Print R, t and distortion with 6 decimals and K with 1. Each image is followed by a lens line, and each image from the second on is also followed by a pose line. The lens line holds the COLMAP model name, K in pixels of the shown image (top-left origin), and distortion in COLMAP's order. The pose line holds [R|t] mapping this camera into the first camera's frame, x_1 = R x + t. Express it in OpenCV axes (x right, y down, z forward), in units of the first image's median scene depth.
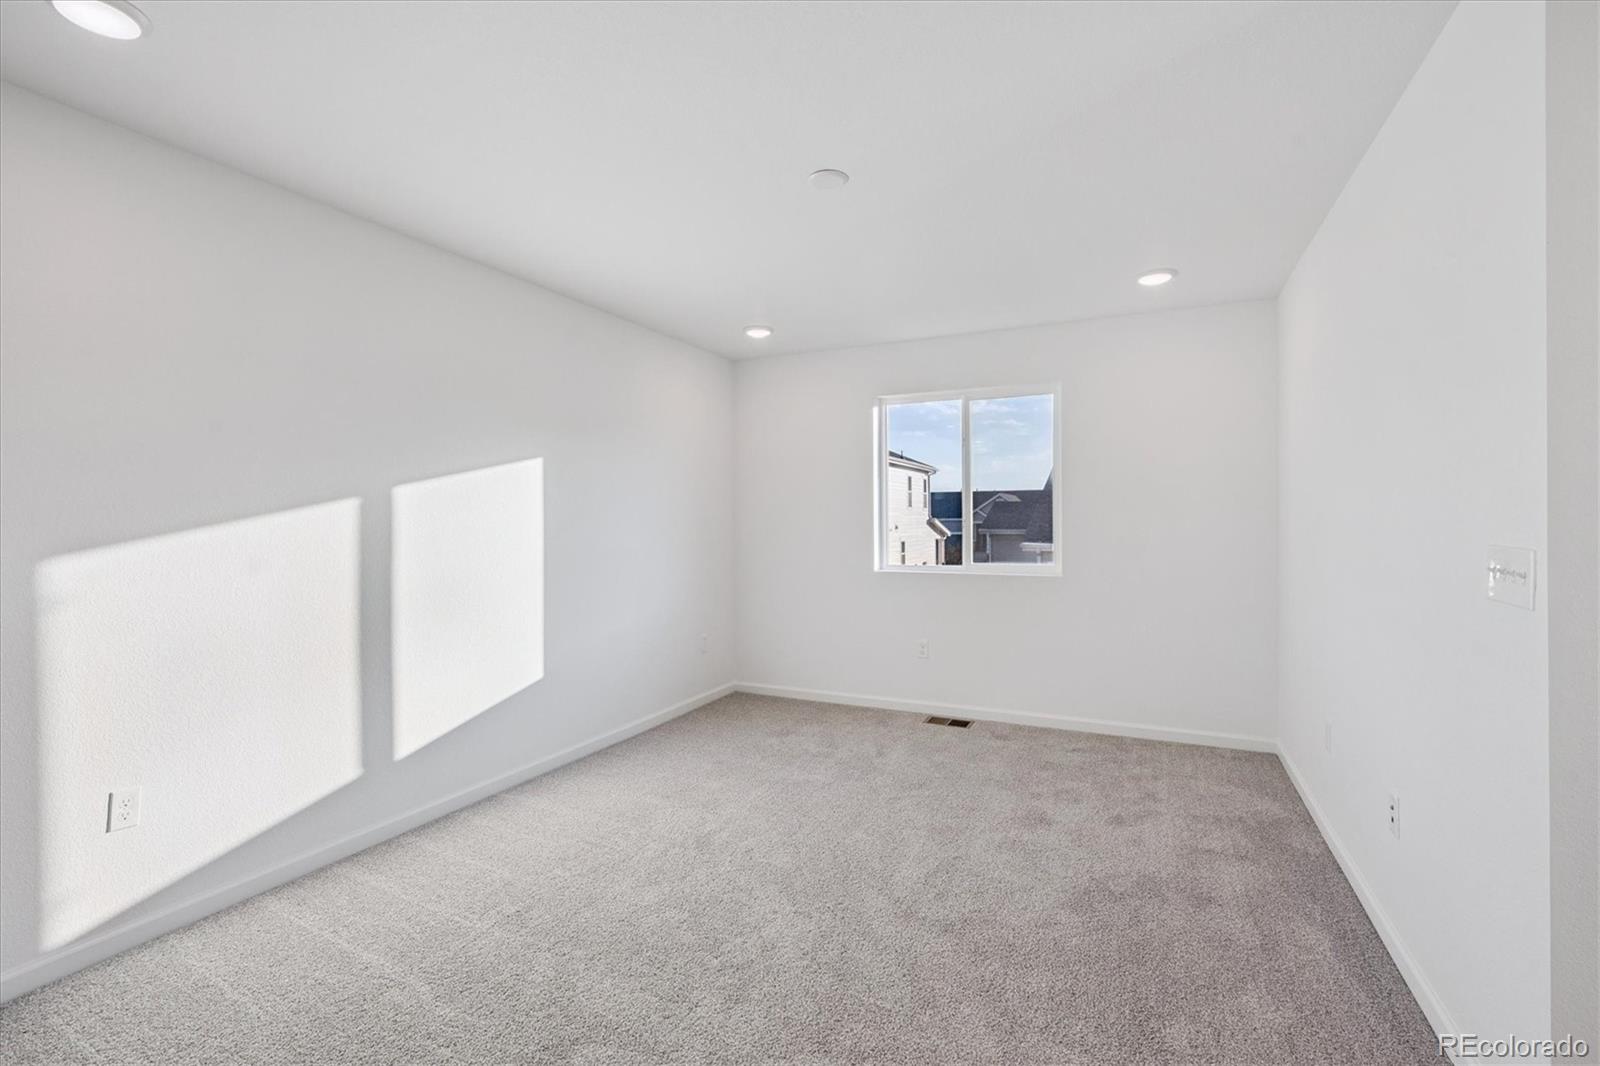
lens RADIAL K [[658.7, 0, 804.5], [0, 658.7, 532.7], [0, 0, 1]] dist [-0.000719, -0.000118]
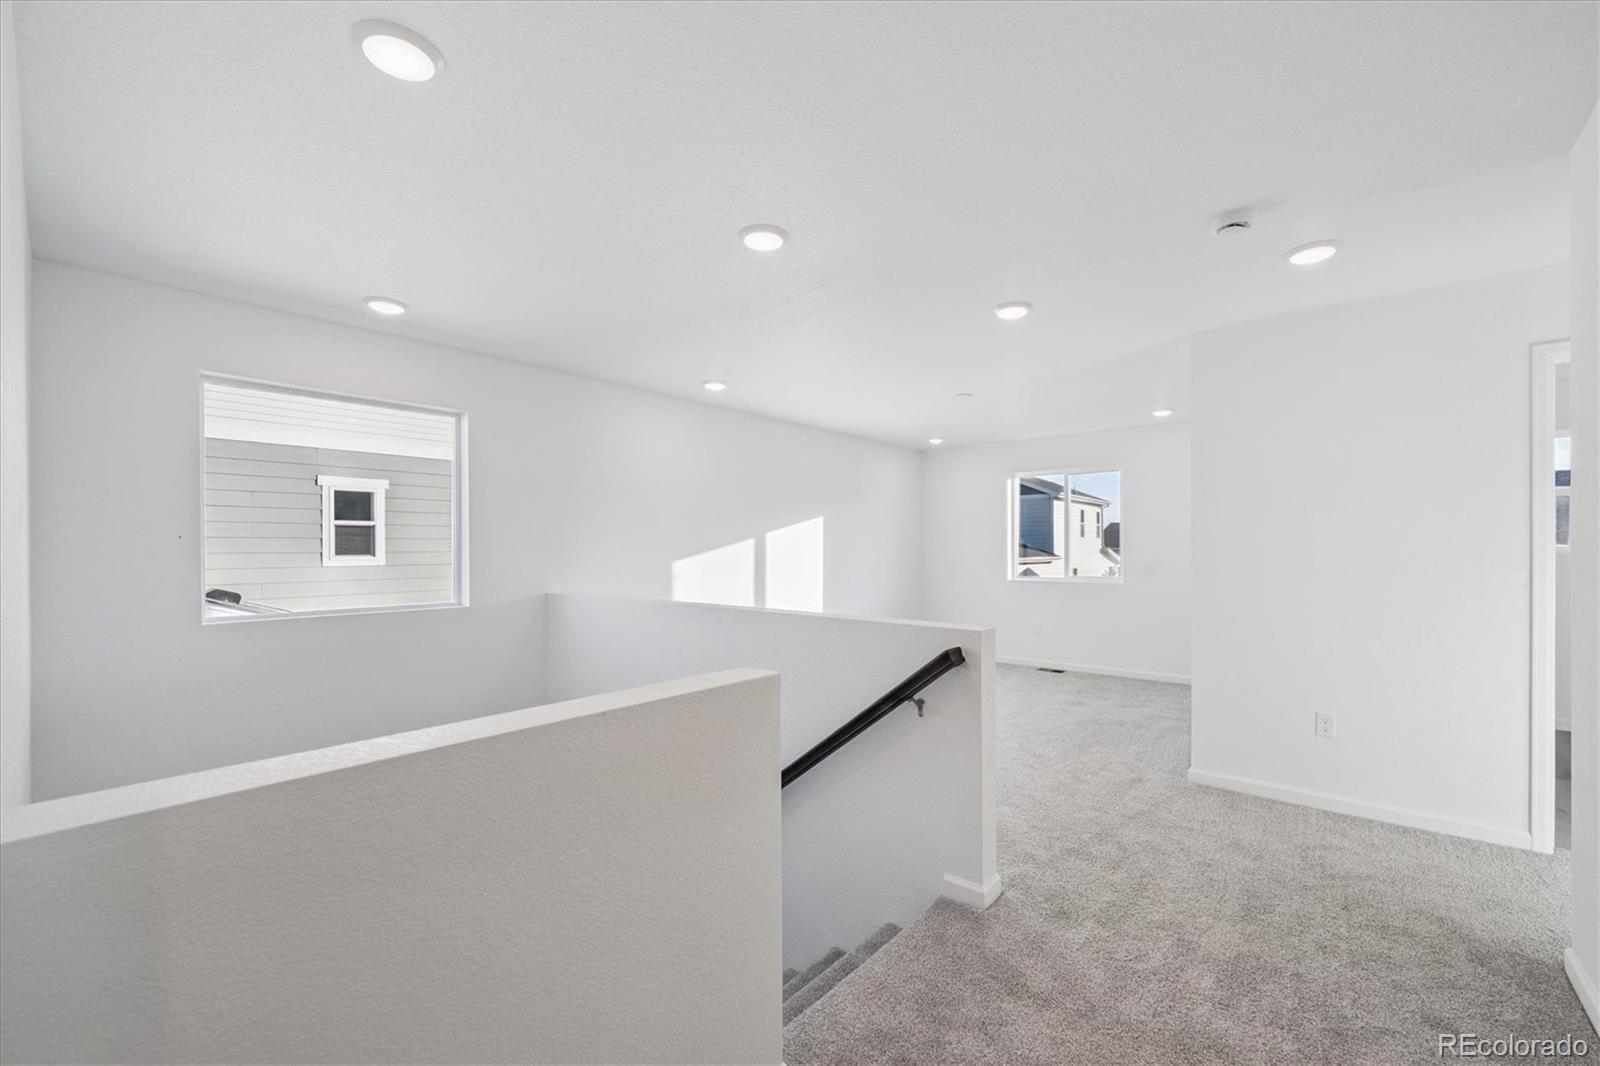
lens RADIAL K [[658.7, 0, 790.4], [0, 658.7, 545.1], [0, 0, 1]] dist [-0.000719, -0.000118]
pose [[0.954102, 0.002944, -0.299466, 0.079416], [-0.010208, 0.999690, -0.022696, 0.014287], [0.299306, 0.024711, 0.953837, -0.710159]]
